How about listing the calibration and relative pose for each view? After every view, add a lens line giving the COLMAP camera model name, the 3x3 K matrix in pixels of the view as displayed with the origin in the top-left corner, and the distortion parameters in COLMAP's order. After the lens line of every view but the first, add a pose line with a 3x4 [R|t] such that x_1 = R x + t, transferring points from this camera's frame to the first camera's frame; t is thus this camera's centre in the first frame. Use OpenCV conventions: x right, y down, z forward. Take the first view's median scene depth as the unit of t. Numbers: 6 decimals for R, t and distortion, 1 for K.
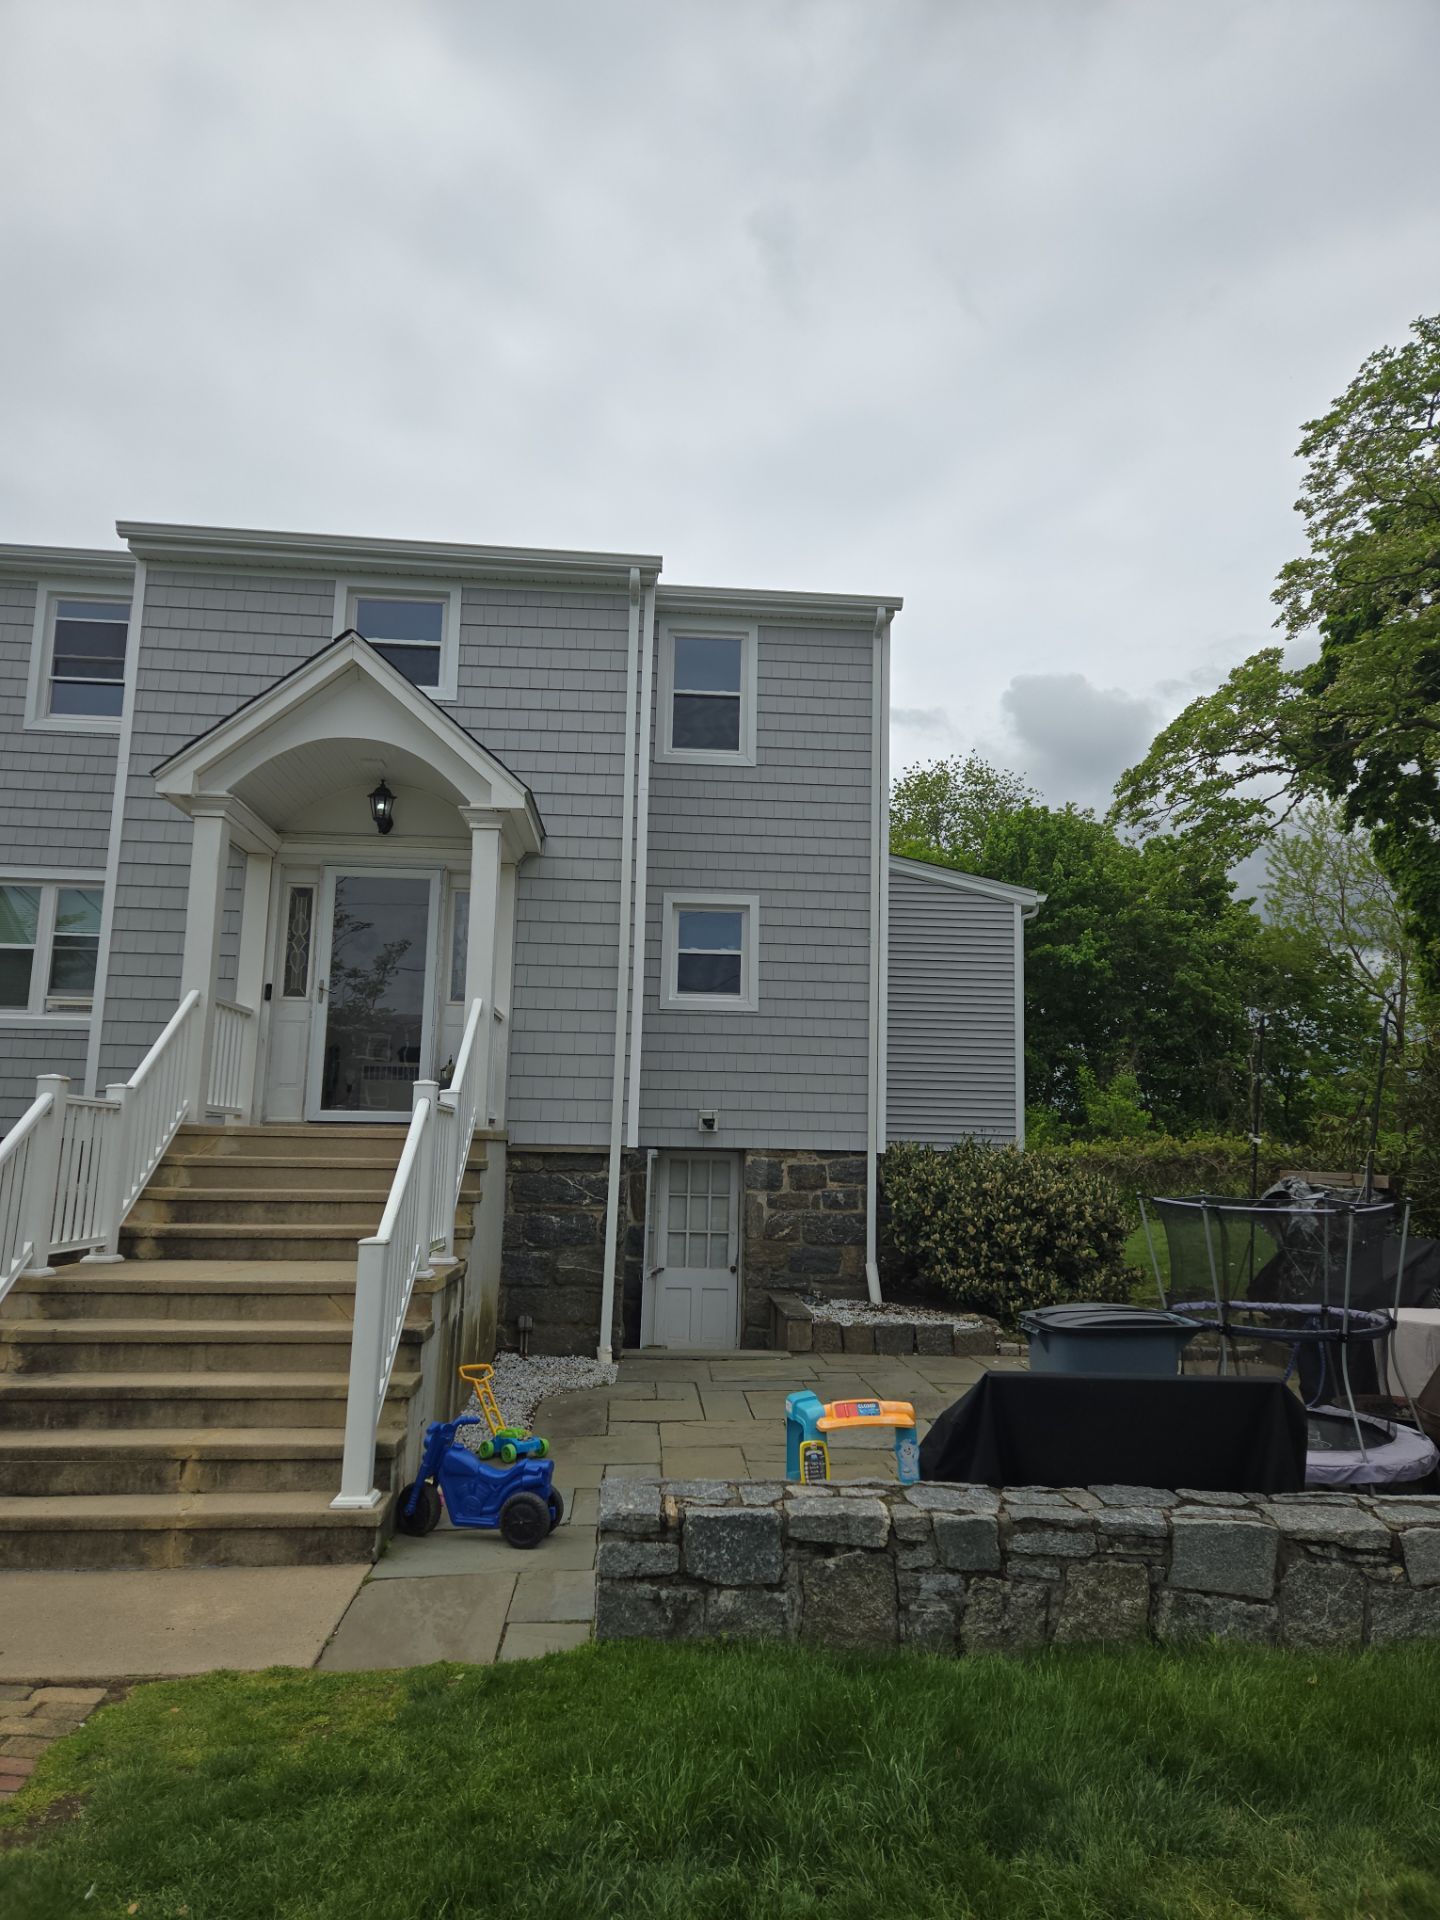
lens RADIAL K [[1274.8, 0, 720.5], [0, 1274.8, 952.1], [0, 0, 1]] dist [0.115124, -0.100356]
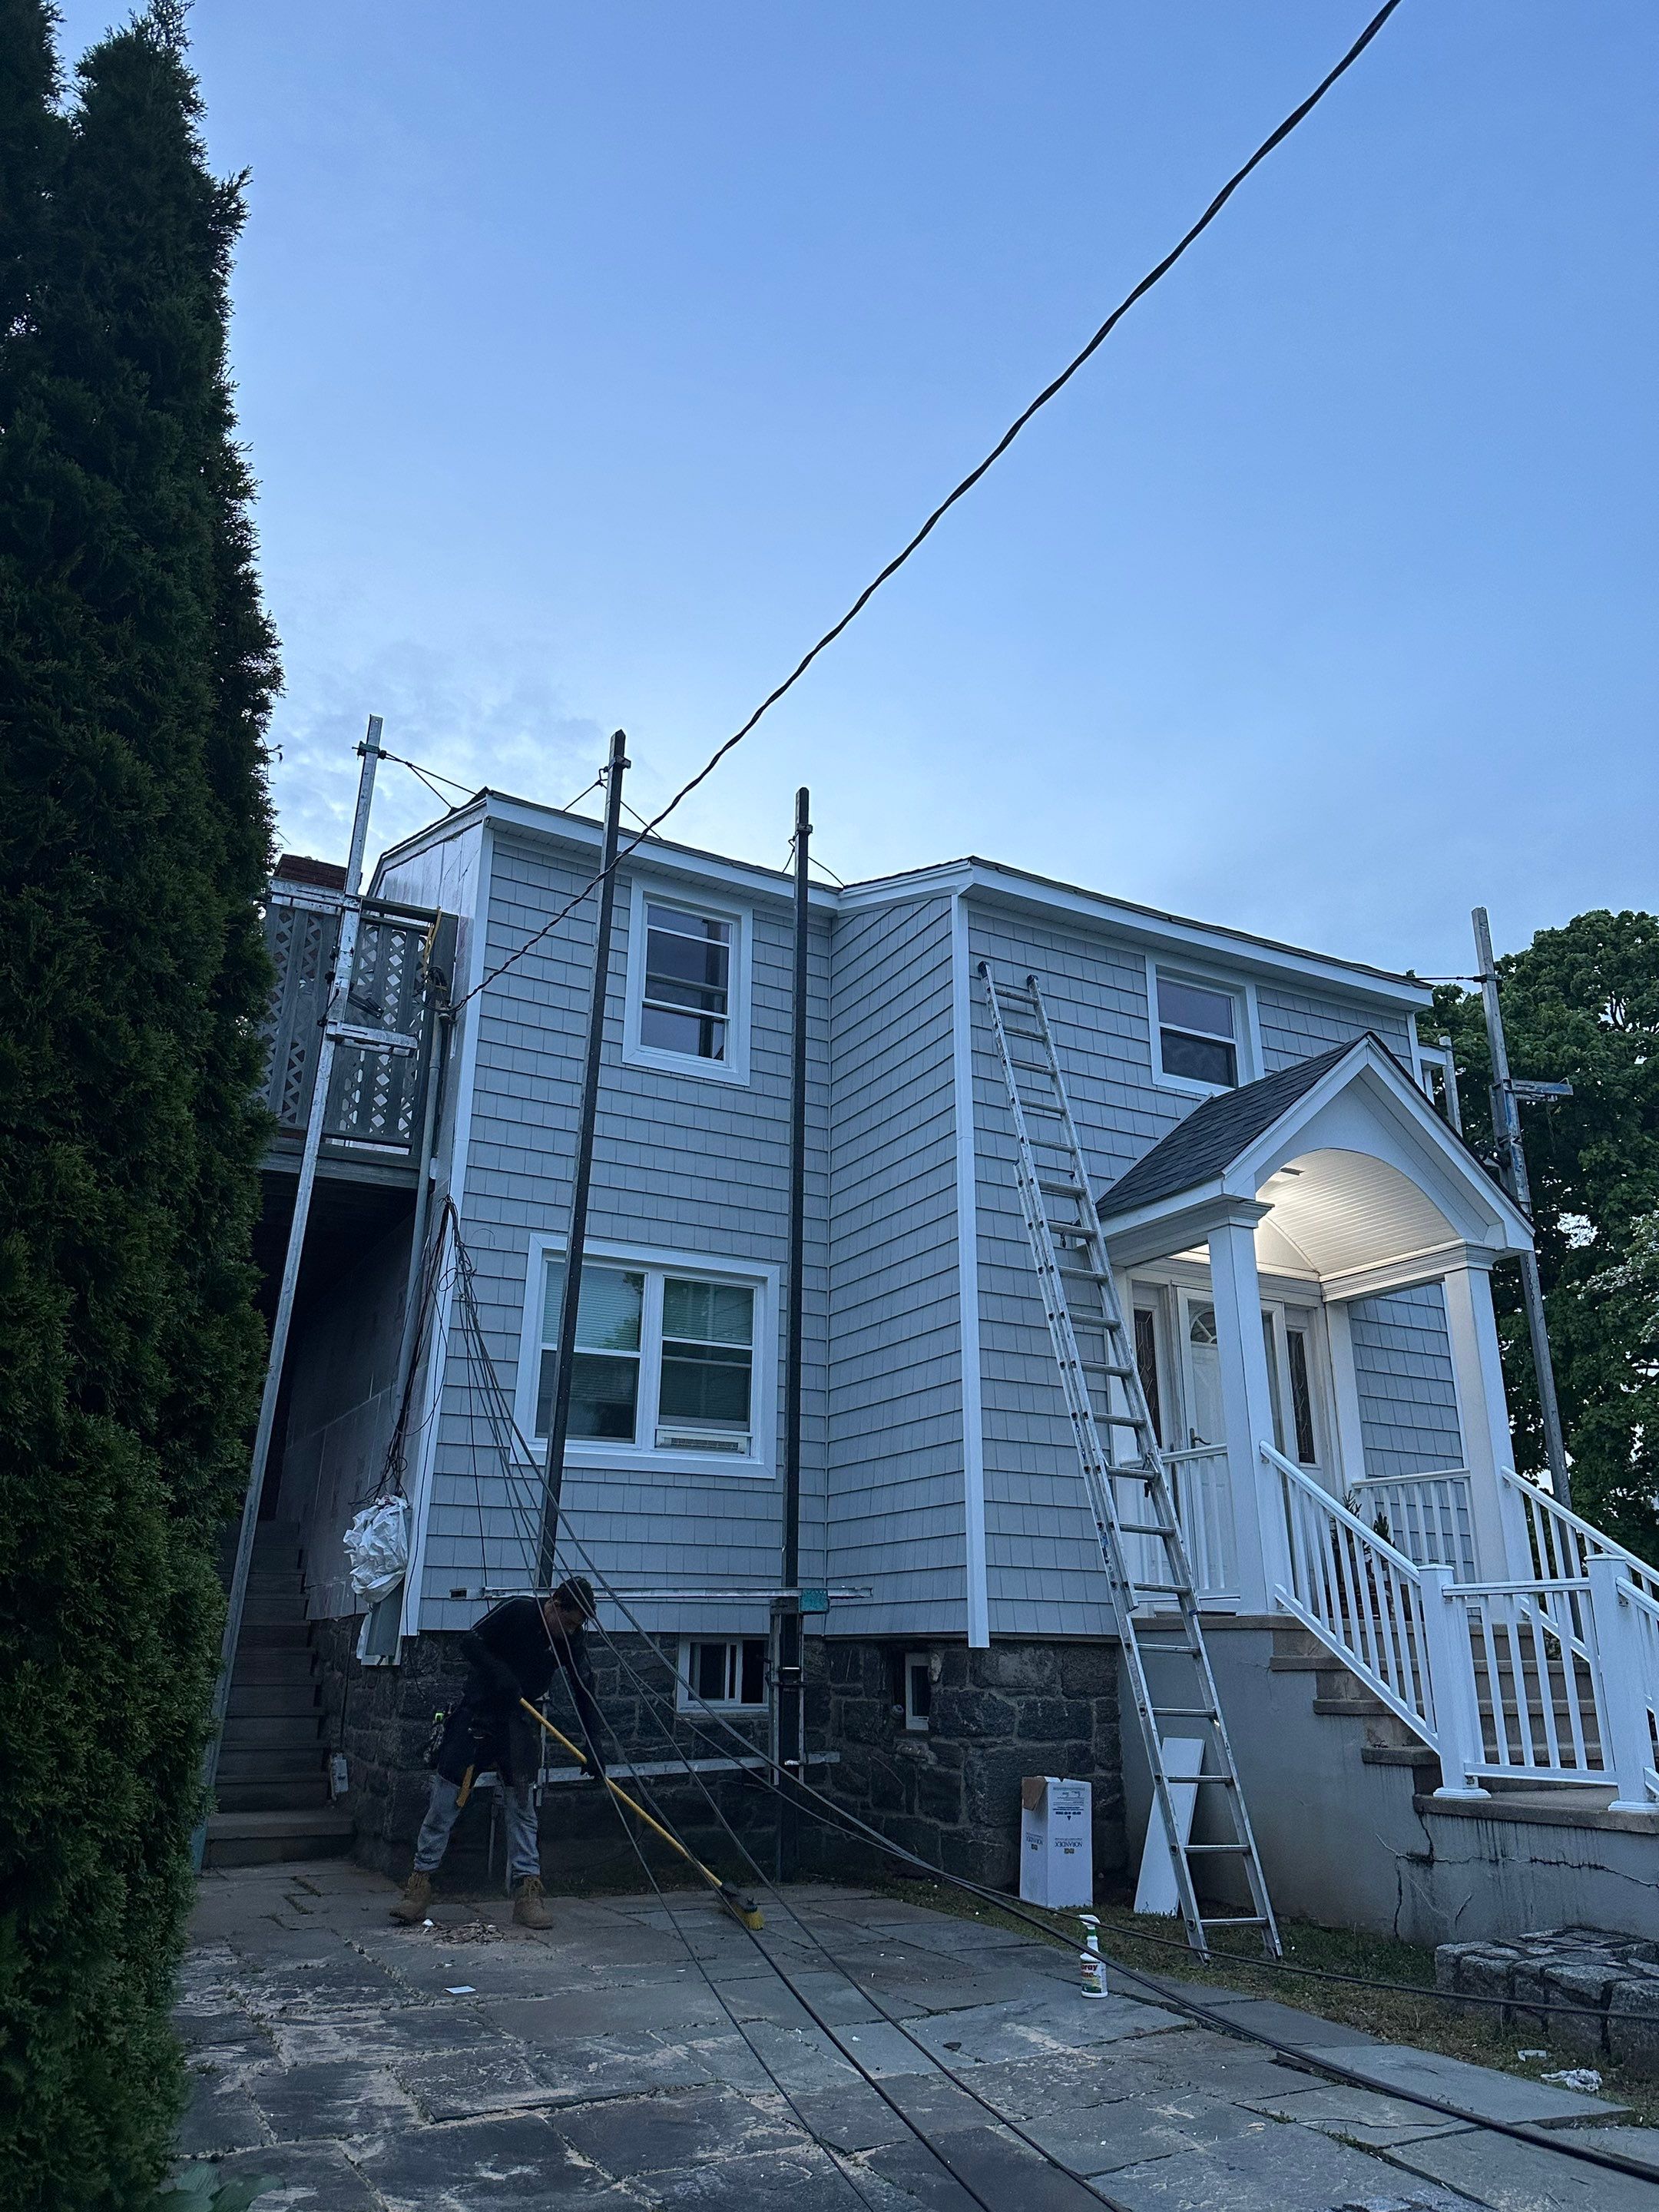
lens RADIAL K [[1543.4, 0, 818.6], [0, 1543.4, 1103.8], [0, 0, 1]] dist [0.139967, -0.248687]
pose [[0.904930, 0.129888, 0.405254, -0.961822], [-0.056099, 0.980382, -0.188954, 0.019669], [-0.421847, 0.148256, 0.894464, 0.188846]]
